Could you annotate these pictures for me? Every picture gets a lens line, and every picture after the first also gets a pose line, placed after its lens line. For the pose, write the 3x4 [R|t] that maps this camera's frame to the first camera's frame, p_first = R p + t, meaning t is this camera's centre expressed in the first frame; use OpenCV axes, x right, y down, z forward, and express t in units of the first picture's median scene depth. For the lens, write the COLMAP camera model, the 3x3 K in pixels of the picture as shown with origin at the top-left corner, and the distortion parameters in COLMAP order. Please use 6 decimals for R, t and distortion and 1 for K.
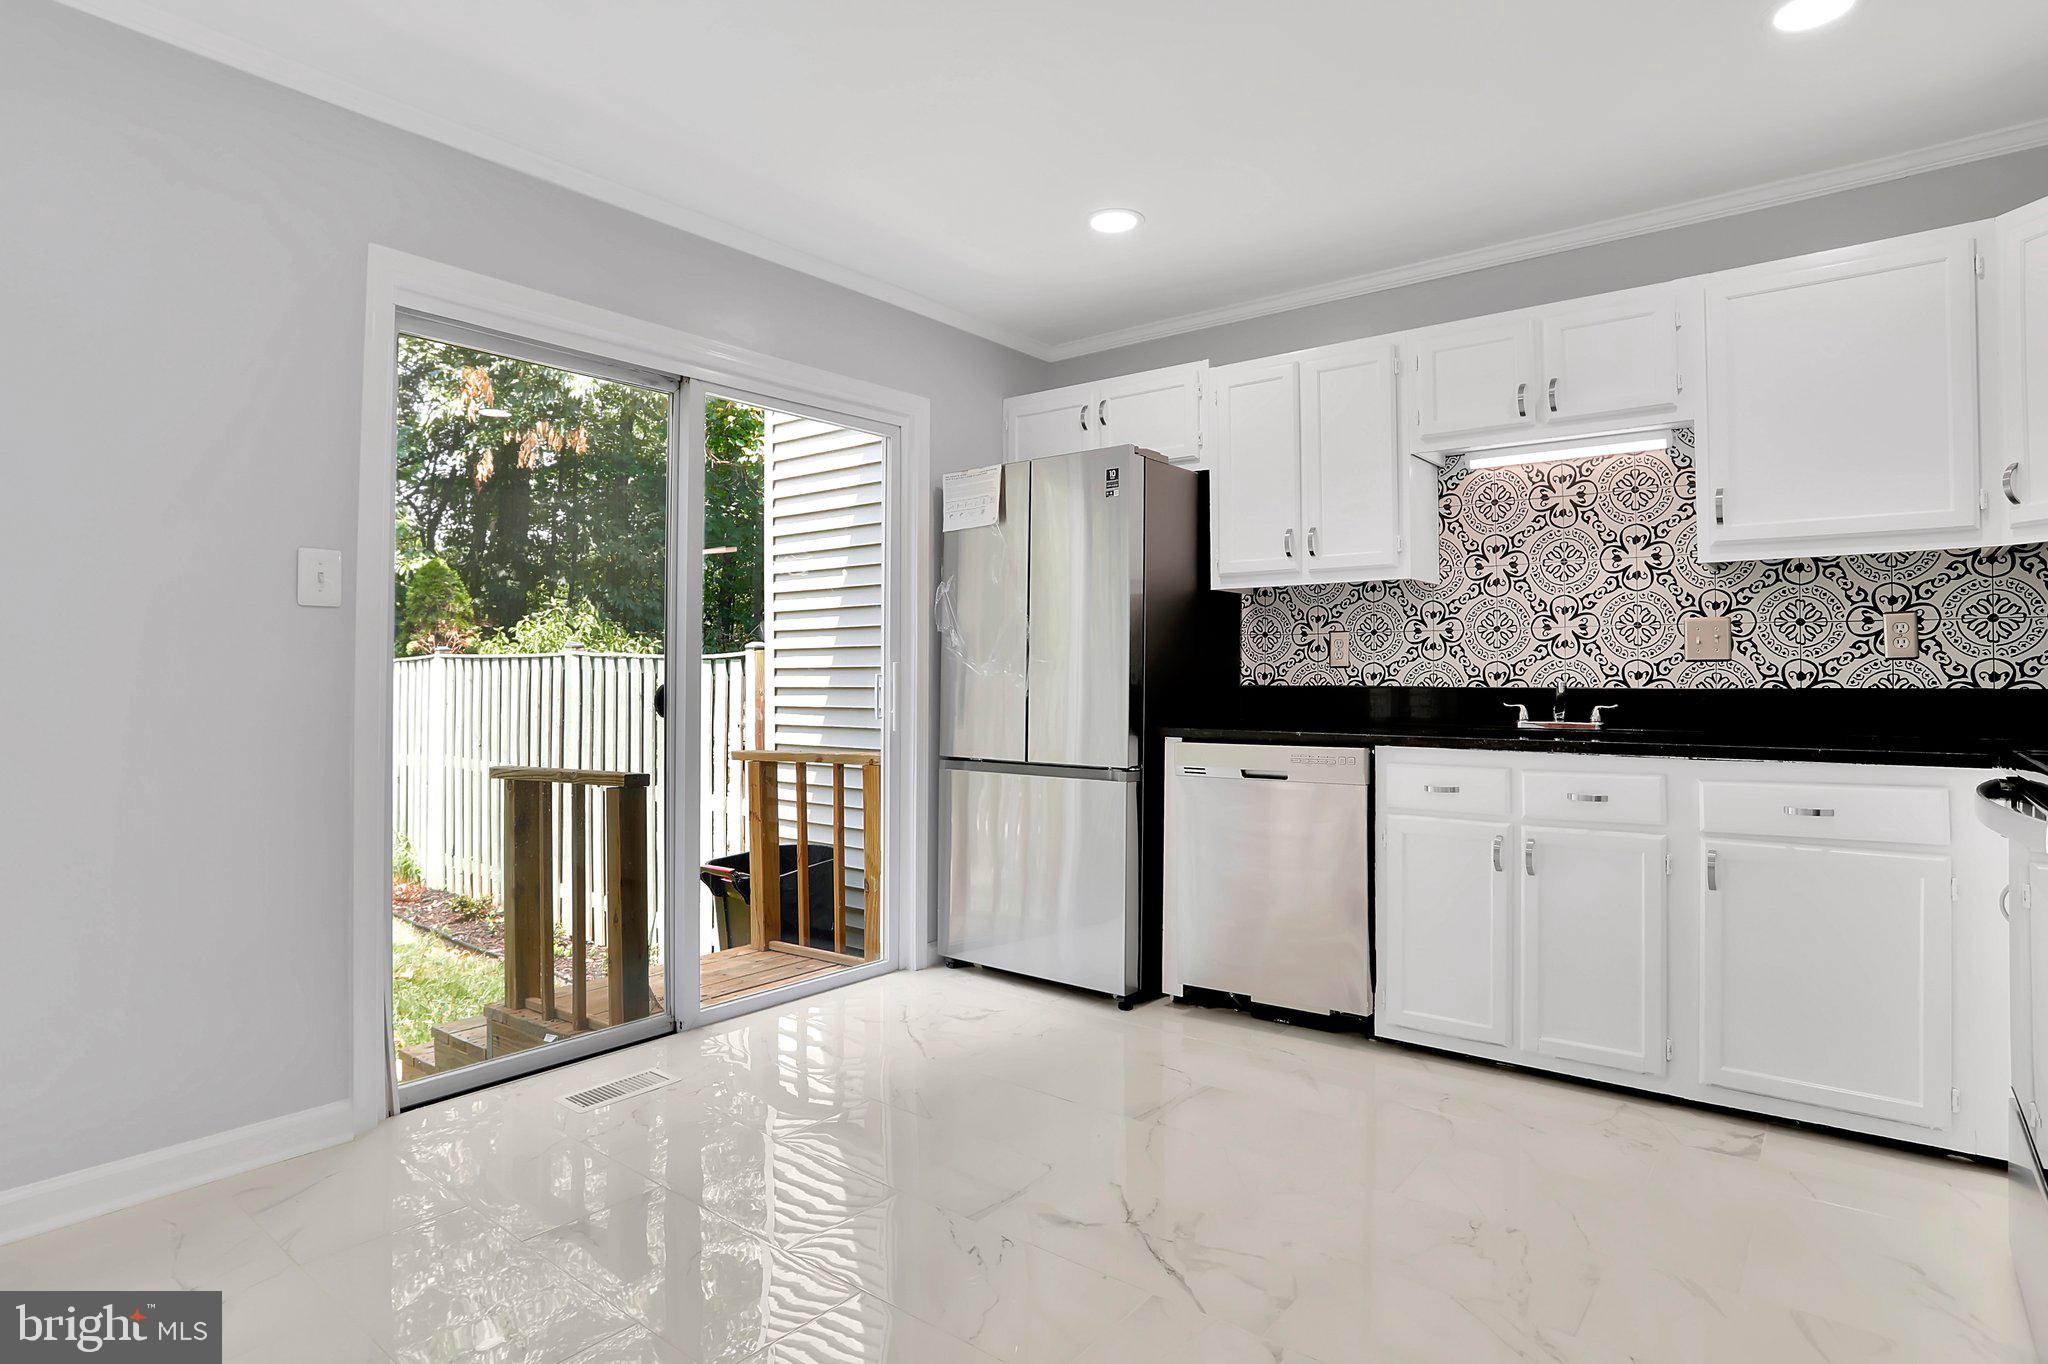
lens RADIAL K [[1116.9, 0, 1008.0], [0, 1116.9, 660.1], [0, 0, 1]] dist [-0.033103, 0.008417]
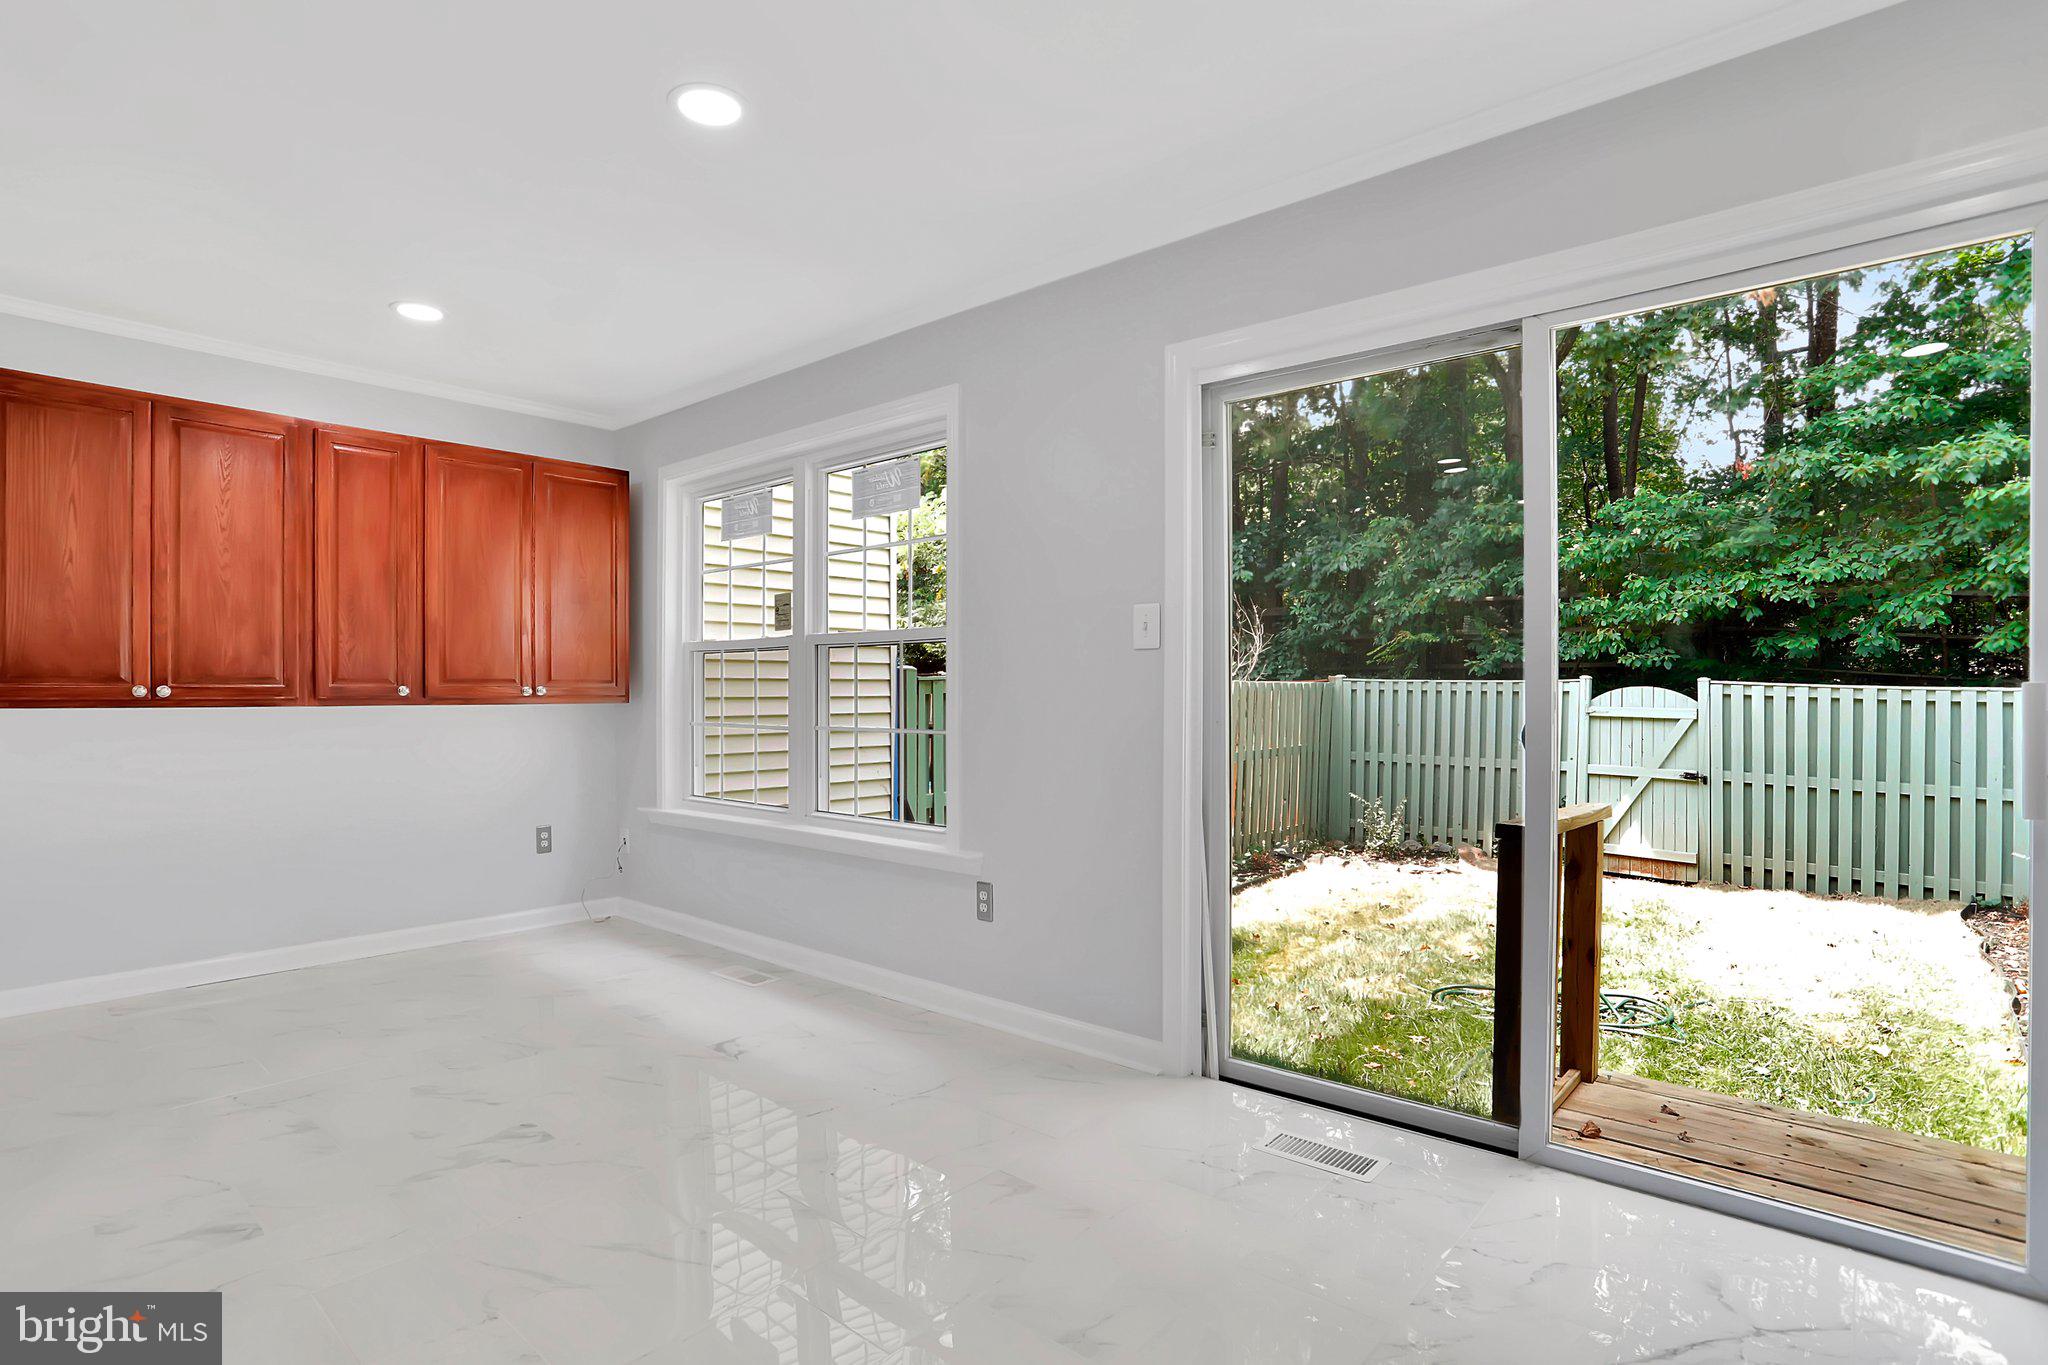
lens RADIAL K [[1011.2, 0, 1020.4], [0, 1011.2, 699.9], [0, 0, 1]] dist [-0.068921, 0.023115]
pose [[-0.036794, 0.014280, -0.999221, 0.407749], [0.014470, 0.999801, 0.013755, -0.005535], [0.999218, -0.013953, -0.036993, 0.668318]]
